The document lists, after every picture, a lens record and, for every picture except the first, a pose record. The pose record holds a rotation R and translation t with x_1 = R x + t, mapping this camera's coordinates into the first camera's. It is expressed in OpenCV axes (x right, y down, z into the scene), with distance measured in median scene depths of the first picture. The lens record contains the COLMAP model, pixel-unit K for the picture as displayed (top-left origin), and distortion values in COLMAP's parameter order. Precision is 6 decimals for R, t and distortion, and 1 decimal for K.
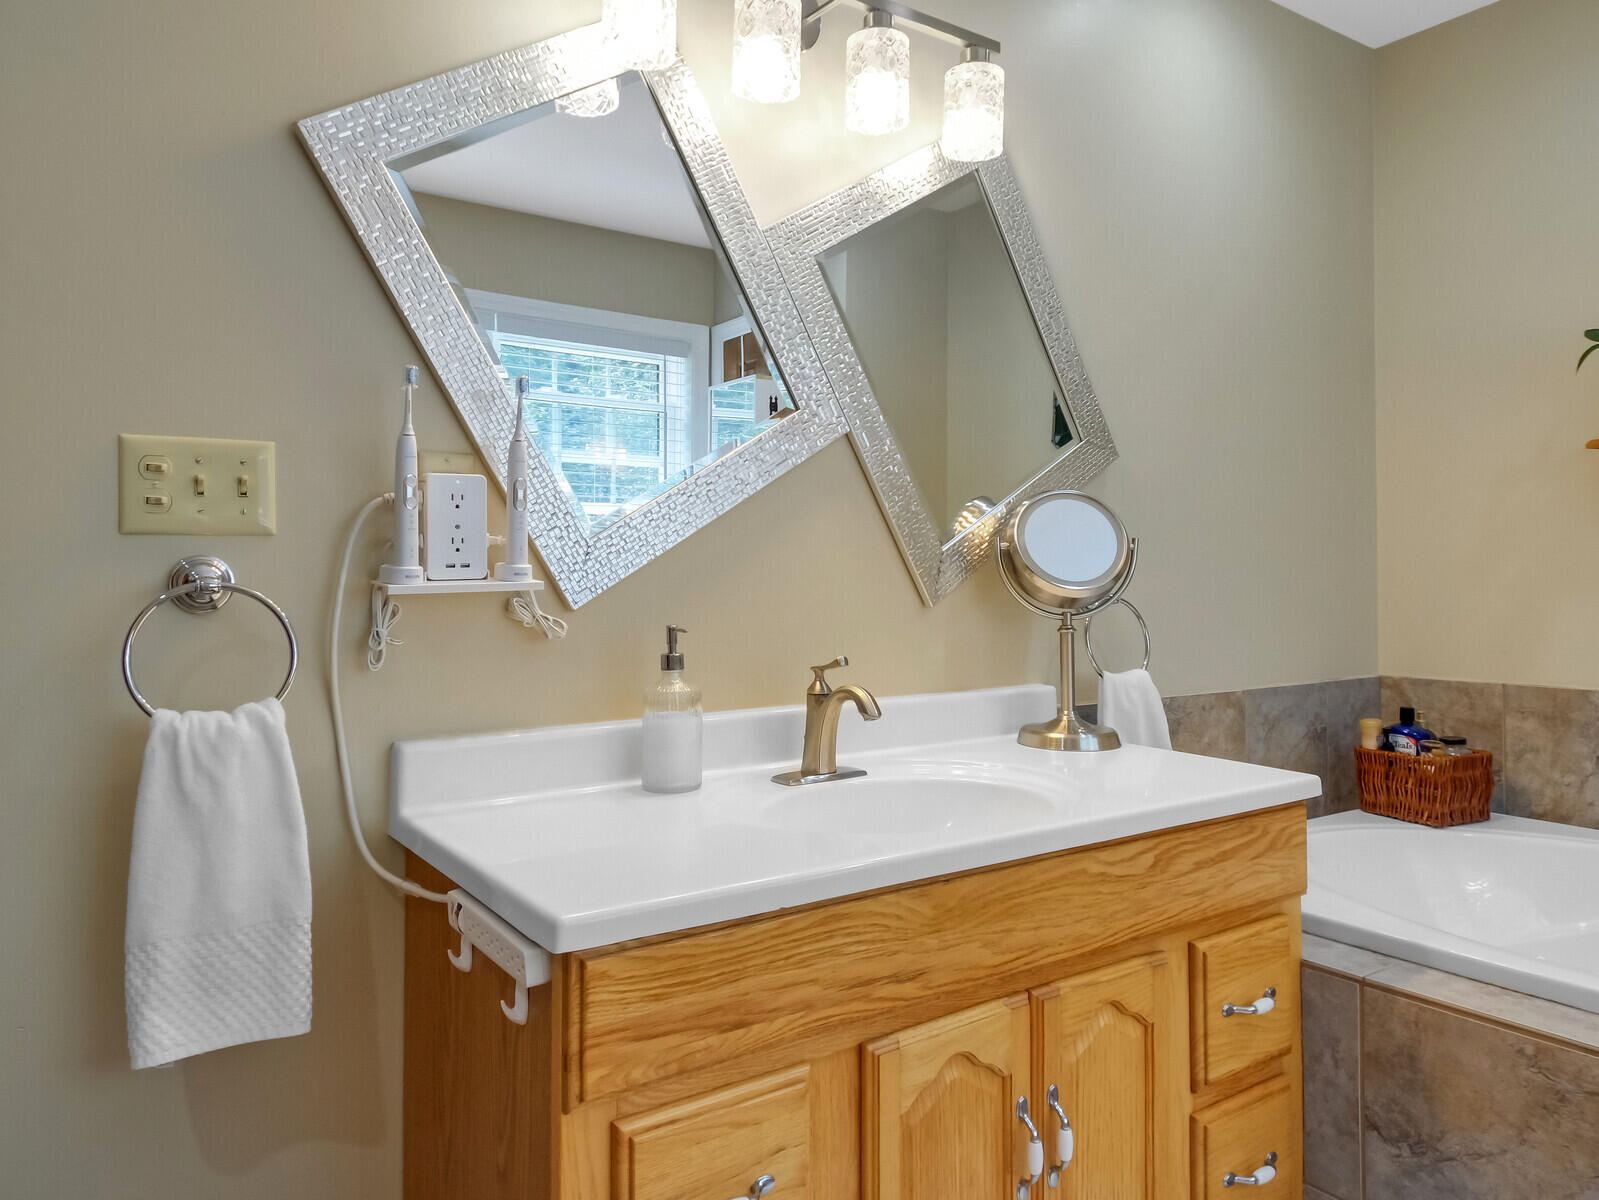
lens RADIAL K [[1098.0, 0, 810.1], [0, 1098.0, 590.3], [0, 0, 1]] dist [0.030189, -0.038226]
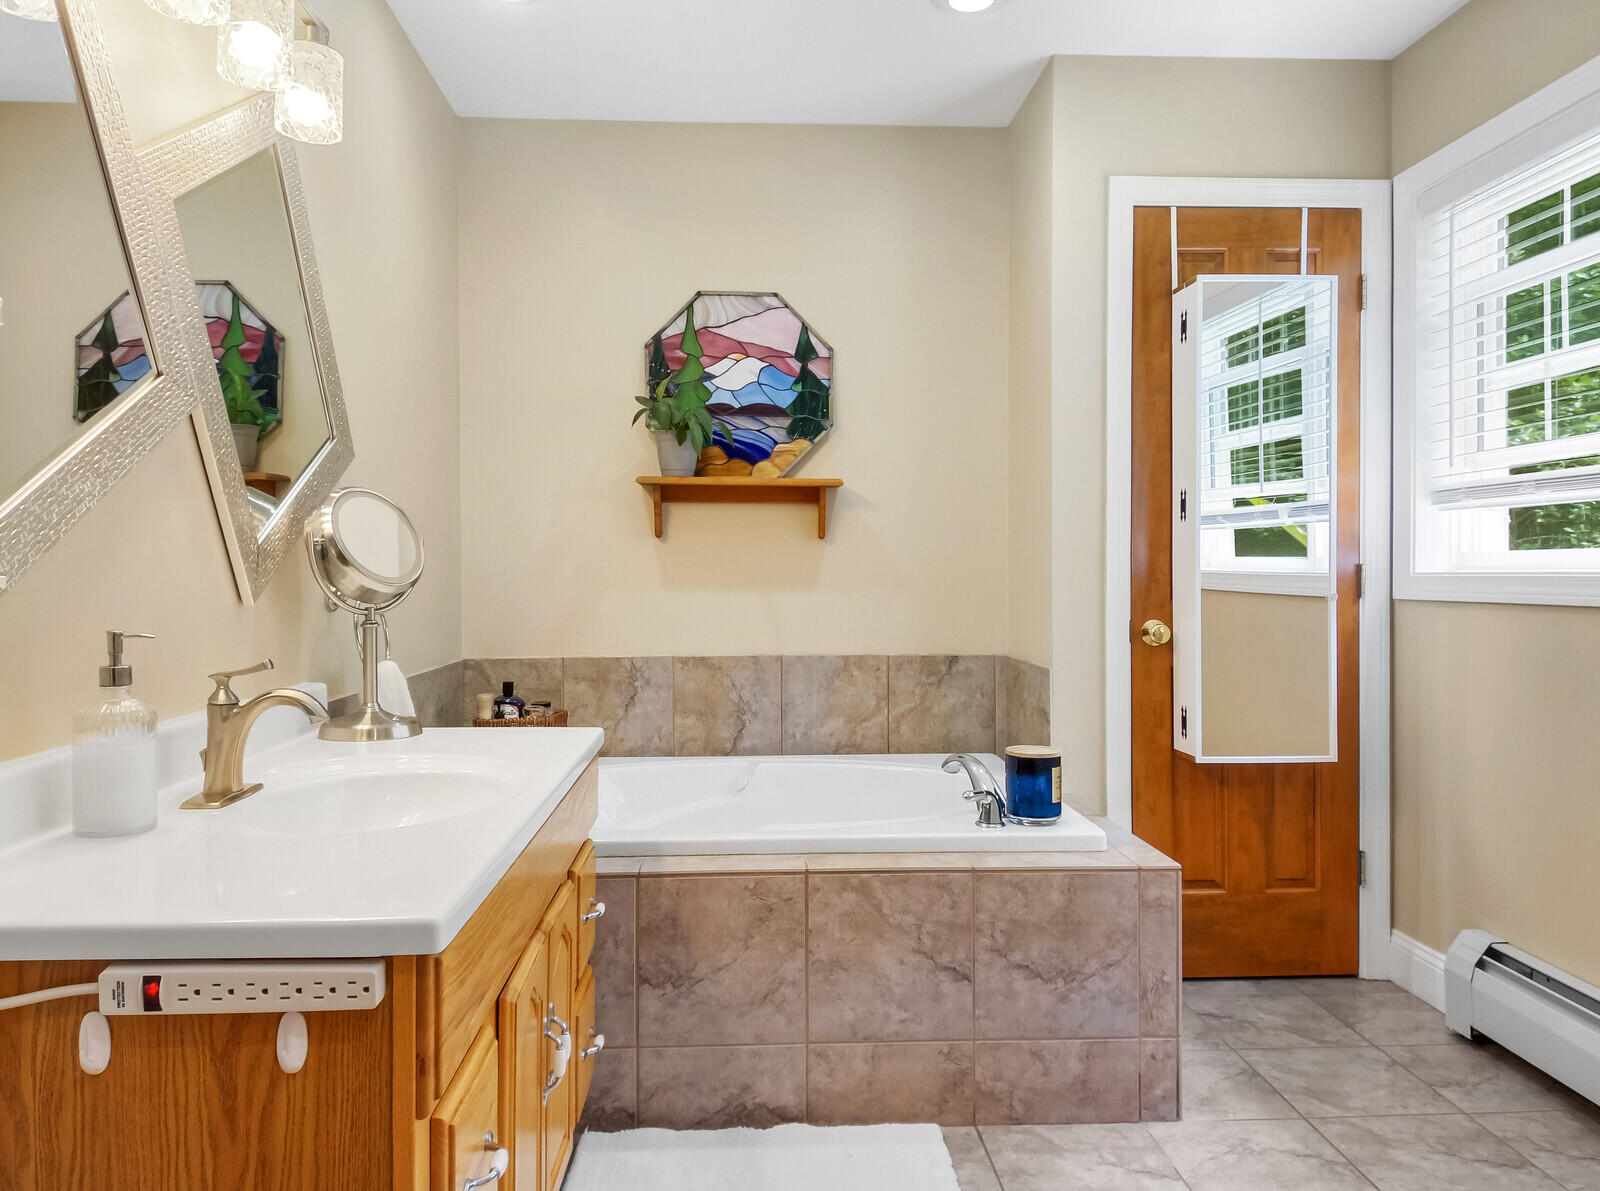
lens RADIAL K [[1098.7, 0, 813.2], [0, 1098.7, 591.4], [0, 0, 1]] dist [0.030189, -0.038226]
pose [[0.525750, -0.012724, 0.850544, -0.519119], [0.012499, 0.999896, 0.007232, 0.001869], [-0.850547, 0.006828, 0.525855, 0.111426]]
